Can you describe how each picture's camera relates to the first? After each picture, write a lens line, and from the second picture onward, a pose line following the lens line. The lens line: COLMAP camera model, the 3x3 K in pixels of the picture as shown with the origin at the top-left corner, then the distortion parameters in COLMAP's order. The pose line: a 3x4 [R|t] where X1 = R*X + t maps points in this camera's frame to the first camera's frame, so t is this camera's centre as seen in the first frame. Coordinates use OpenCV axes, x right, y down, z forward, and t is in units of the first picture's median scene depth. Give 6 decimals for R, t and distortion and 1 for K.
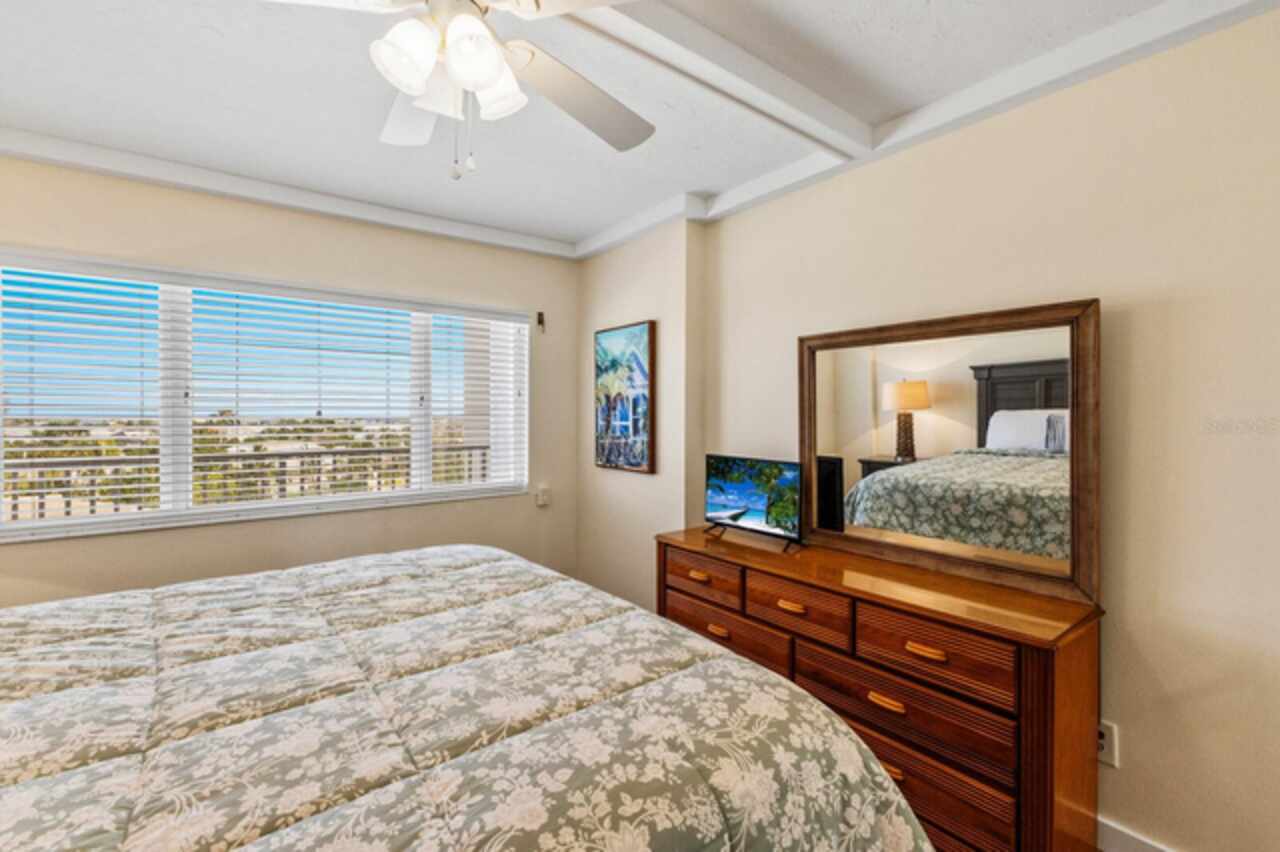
lens RADIAL K [[555.9, 0, 640.0], [0, 555.9, 426.0], [0, 0, 1]] dist [0.000945, 0.000162]
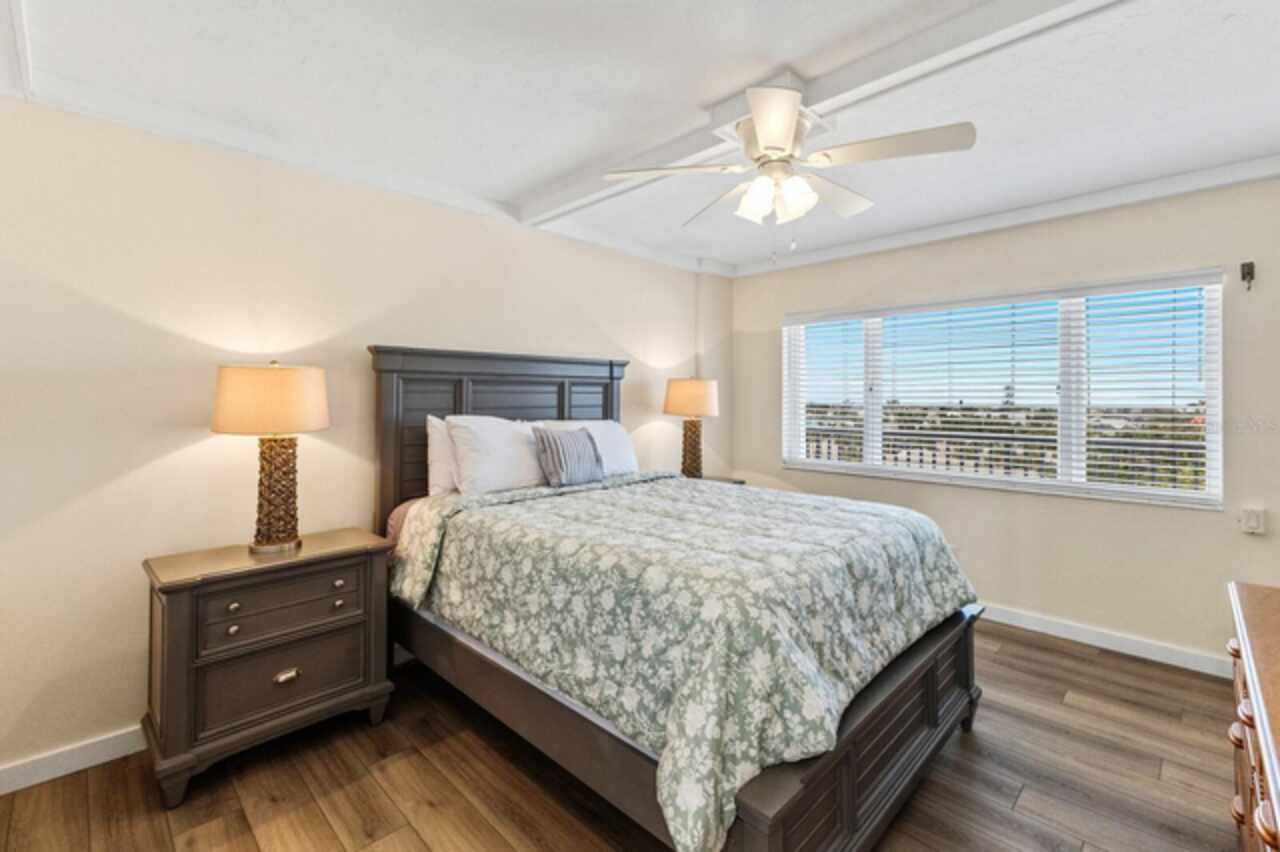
lens RADIAL K [[536.8, 0, 786.3], [0, 536.8, 405.2], [0, 0, 1]] dist [-0.000188, 0.000009]
pose [[0.257277, 0.006628, -0.966315, 0.523893], [-0.025781, 0.999668, -0.000007, -0.007636], [0.965994, 0.024914, 0.257362, 0.386348]]
